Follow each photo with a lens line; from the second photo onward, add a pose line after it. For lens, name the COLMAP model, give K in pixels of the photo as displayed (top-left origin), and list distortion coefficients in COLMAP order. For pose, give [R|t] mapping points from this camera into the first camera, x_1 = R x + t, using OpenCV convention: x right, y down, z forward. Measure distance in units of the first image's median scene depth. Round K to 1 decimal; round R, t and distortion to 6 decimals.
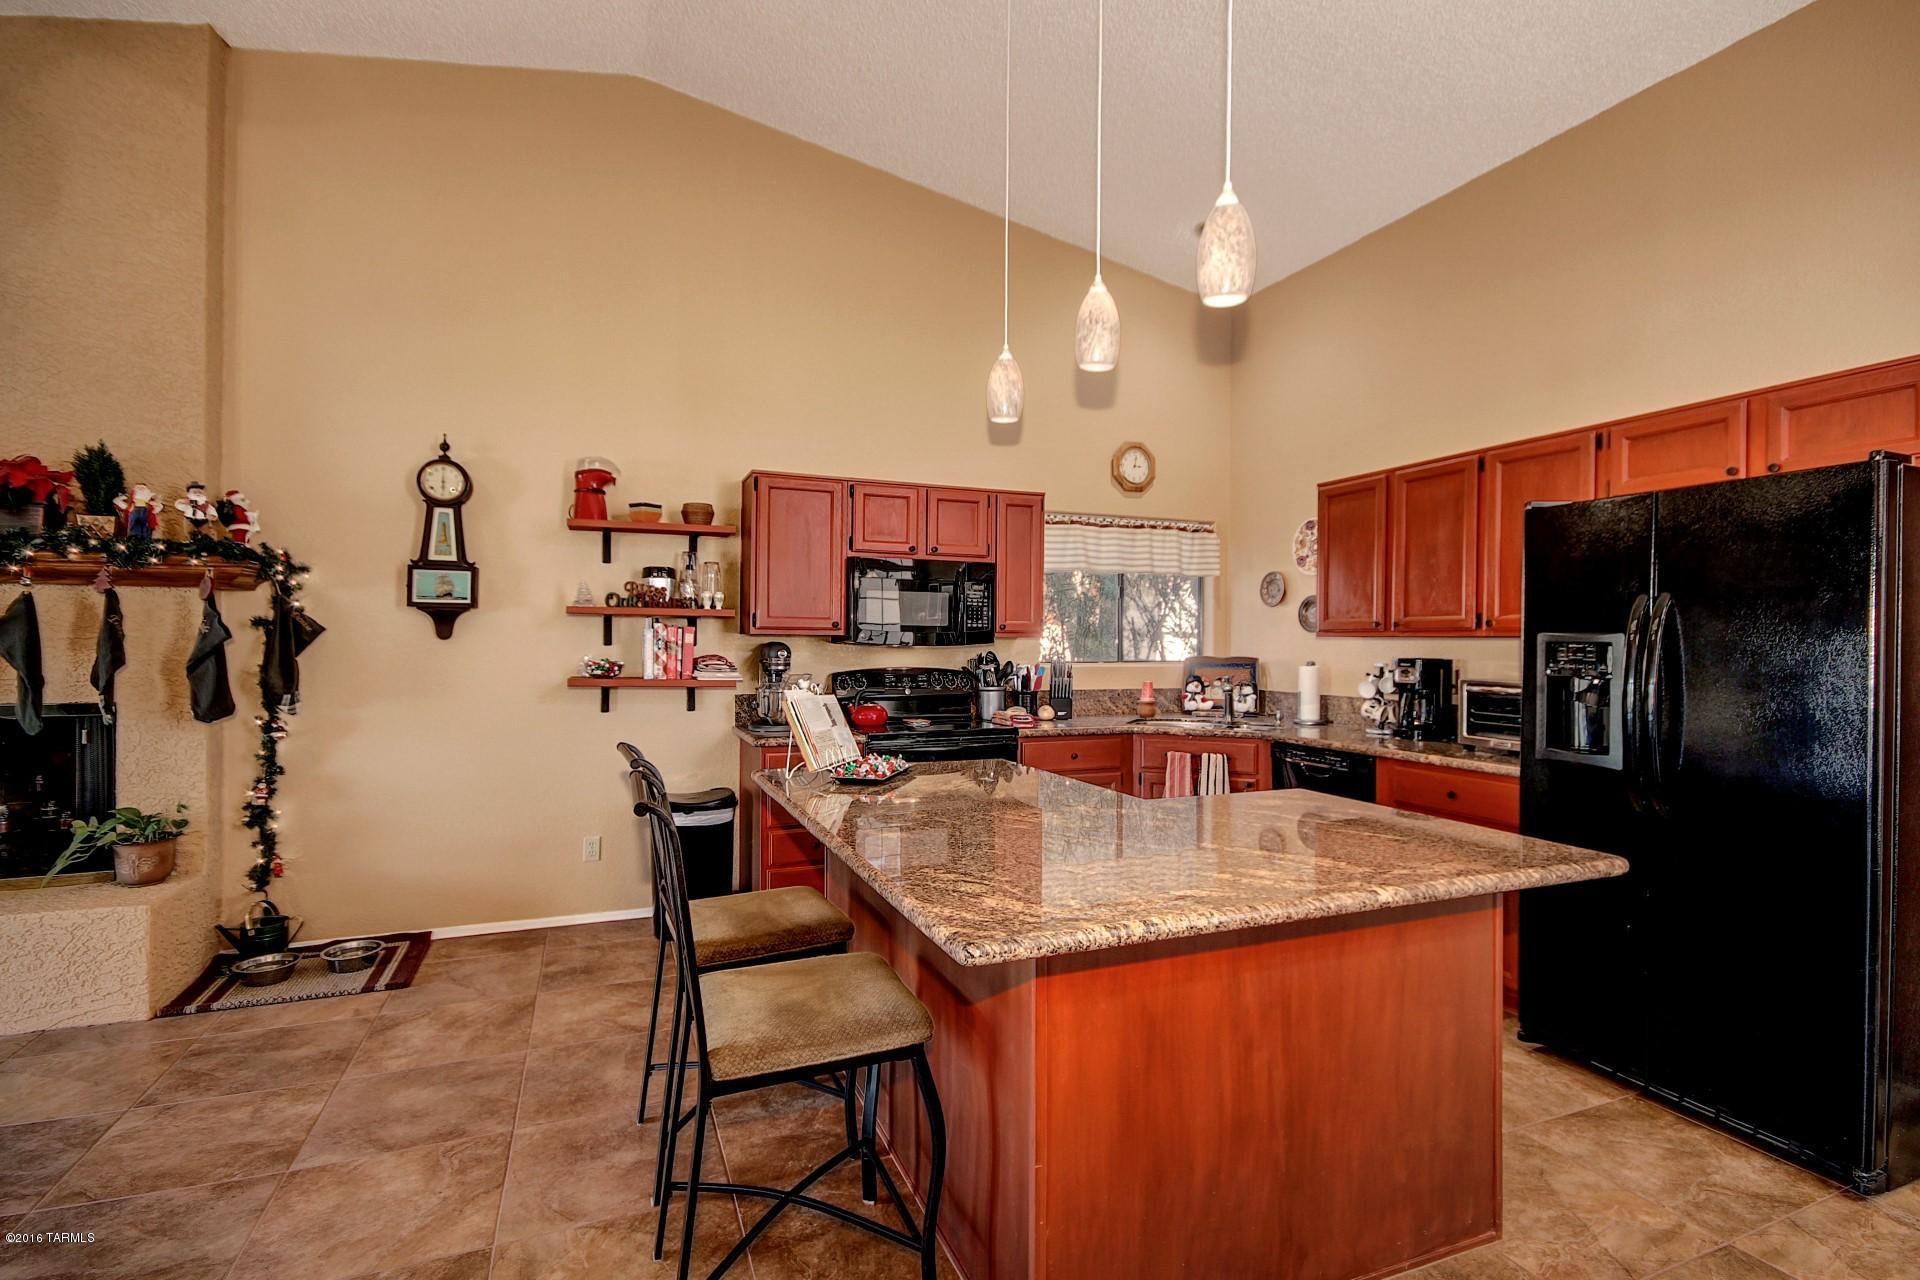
lens RADIAL K [[913.7, 0, 960.0], [0, 913.7, 640.0], [0, 0, 1]] dist [-0.025629, 0.000121]
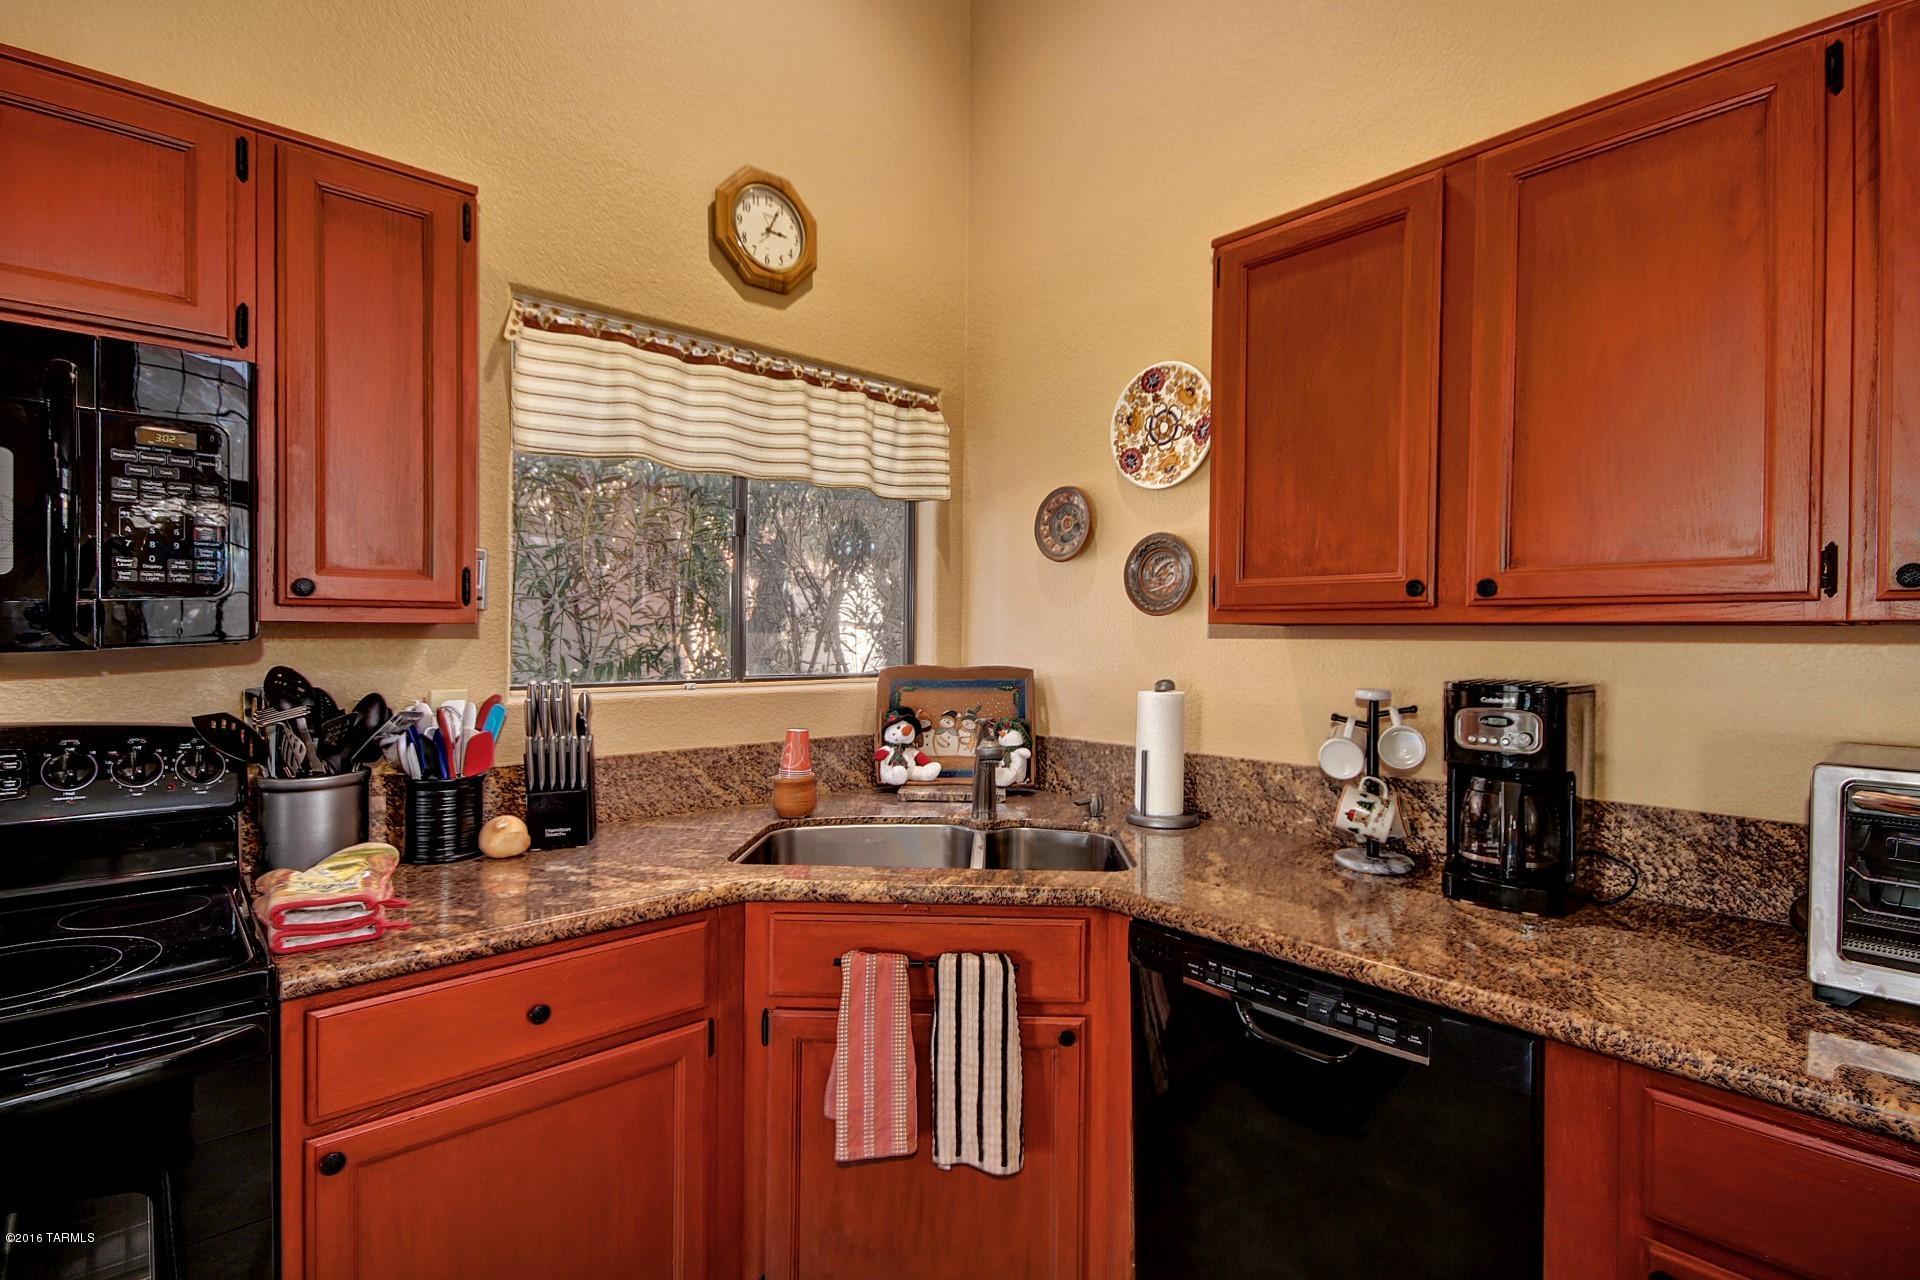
lens RADIAL K [[884.7, 0, 963.3], [0, 884.7, 637.8], [0, 0, 1]] dist [0.028691, -0.019704]
pose [[0.937802, -0.001231, 0.347168, 0.135246], [-0.000973, 0.999980, 0.006173, 0.000414], [-0.347169, -0.006127, 0.937782, 0.588216]]
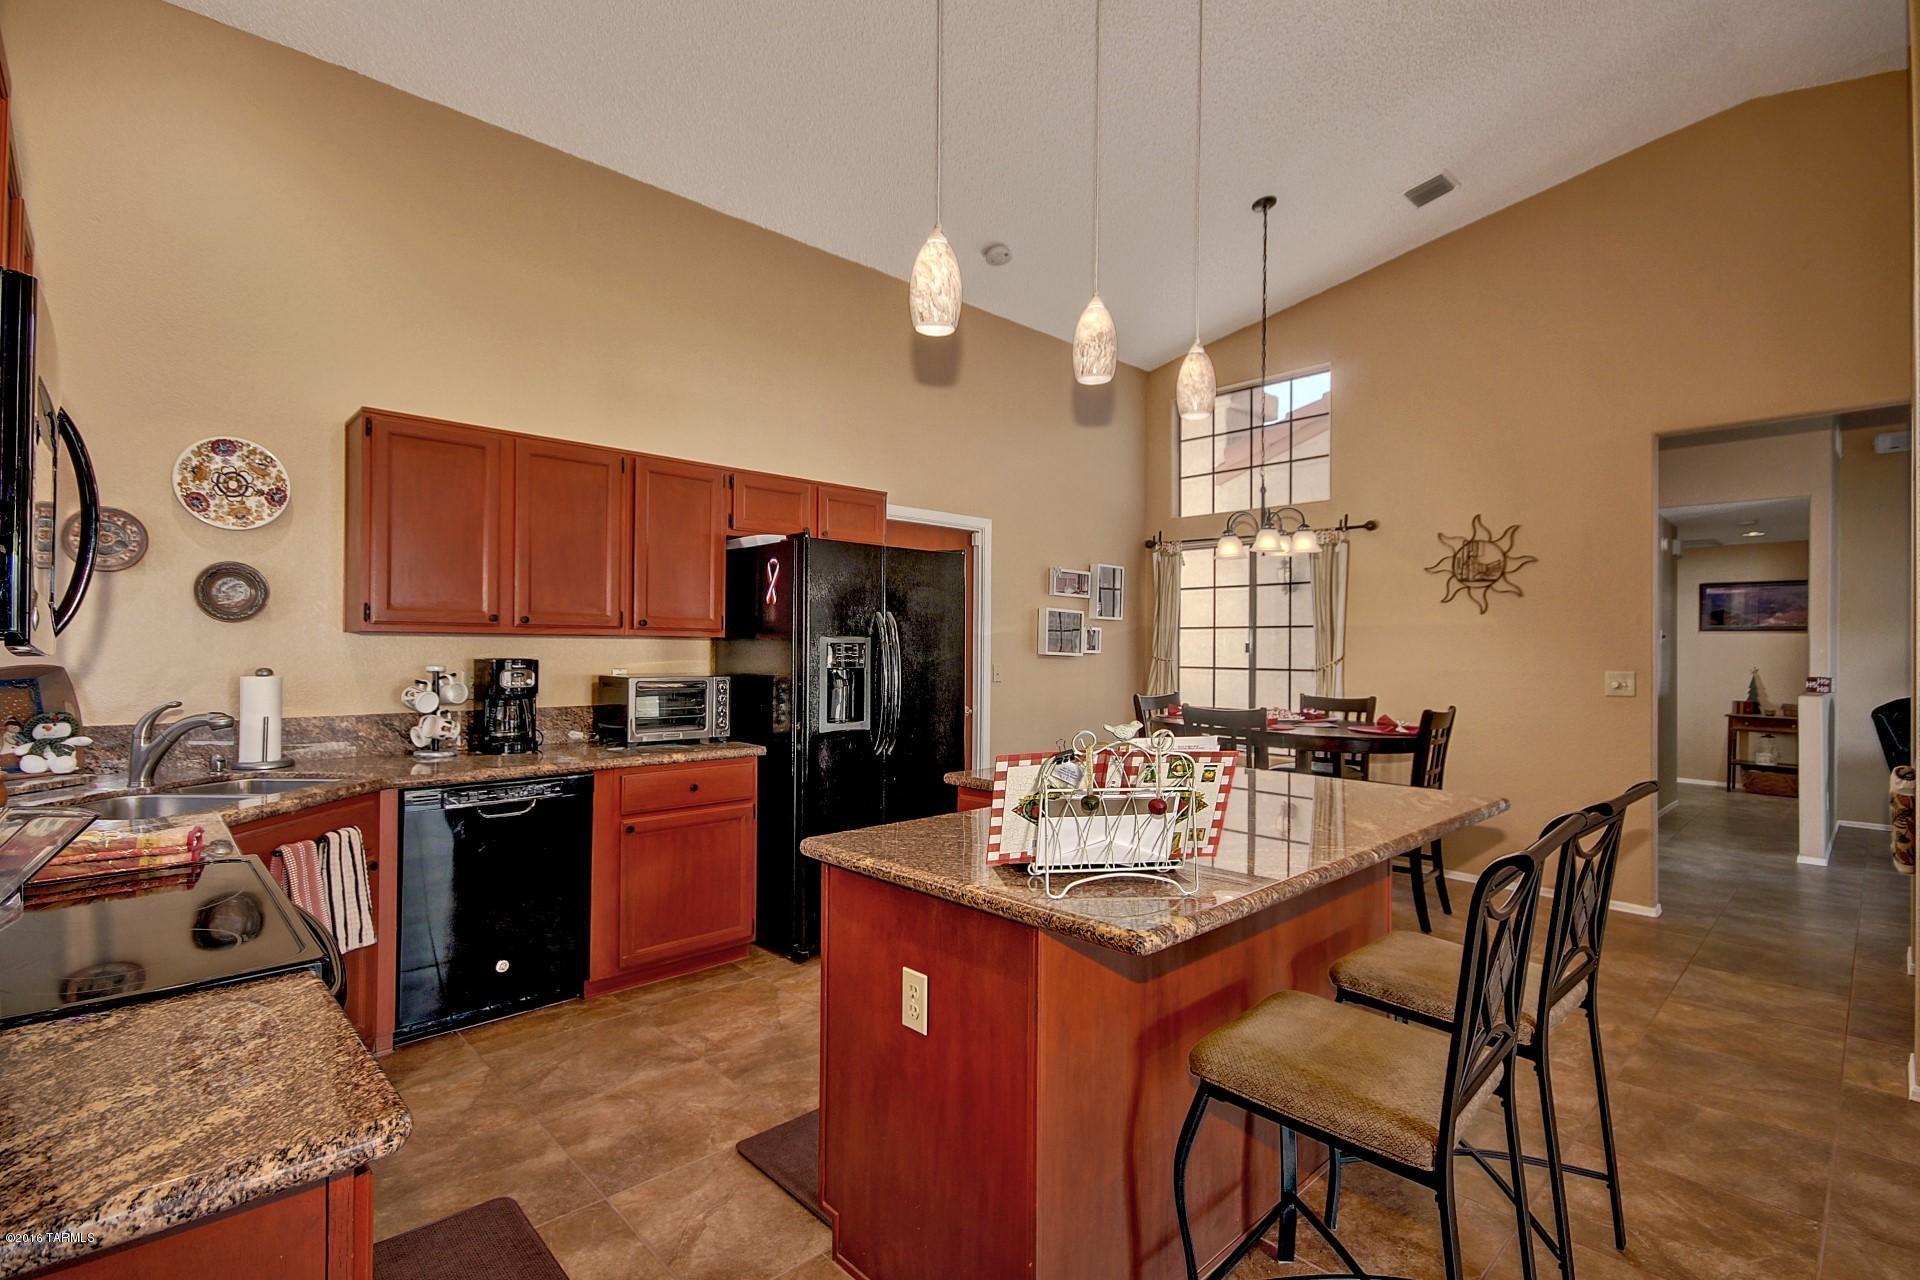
lens RADIAL K [[897.1, 0, 960.0], [0, 897.1, 640.0], [0, 0, 1]] dist [-0.001802, -0.000294]
pose [[-0.379314, -0.004635, 0.925256, -0.347053], [-0.012509, 0.999922, -0.000119, -0.002162], [-0.925183, -0.011619, -0.379343, 0.734822]]
